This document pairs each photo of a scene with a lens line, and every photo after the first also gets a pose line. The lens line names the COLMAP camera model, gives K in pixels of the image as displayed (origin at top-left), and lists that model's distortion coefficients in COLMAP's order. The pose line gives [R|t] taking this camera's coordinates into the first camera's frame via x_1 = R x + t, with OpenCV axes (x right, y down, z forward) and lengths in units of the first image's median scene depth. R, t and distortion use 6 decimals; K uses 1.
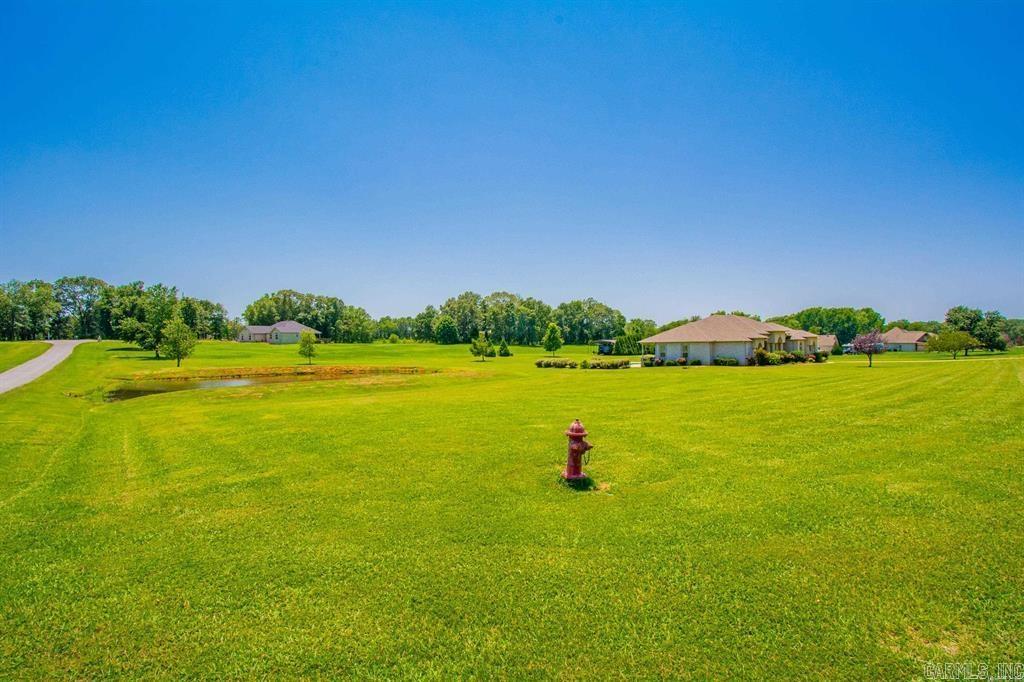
lens RADIAL K [[455.9, 0, 522.8], [0, 455.9, 358.7], [0, 0, 1]] dist [0.022814, -0.027516]
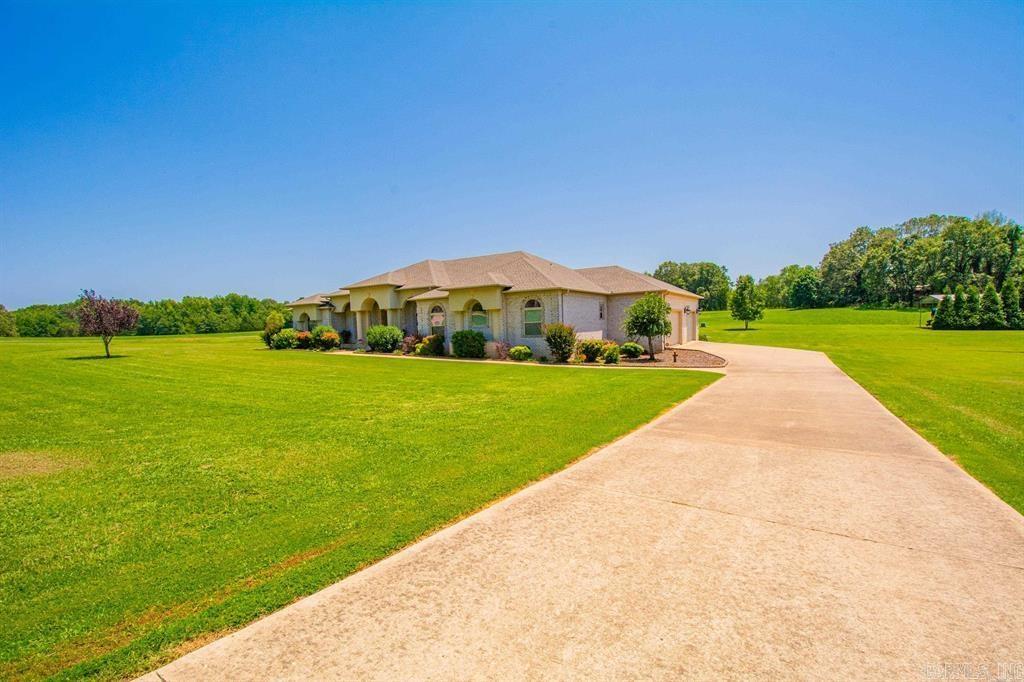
lens RADIAL K [[455.9, 0, 522.8], [0, 455.9, 358.7], [0, 0, 1]] dist [0.022814, -0.027516]
pose [[0.273344, 0.080404, -0.958550, 0.417127], [-0.008859, 0.996669, 0.081075, -0.008701], [0.961876, -0.013669, 0.273145, 0.378446]]
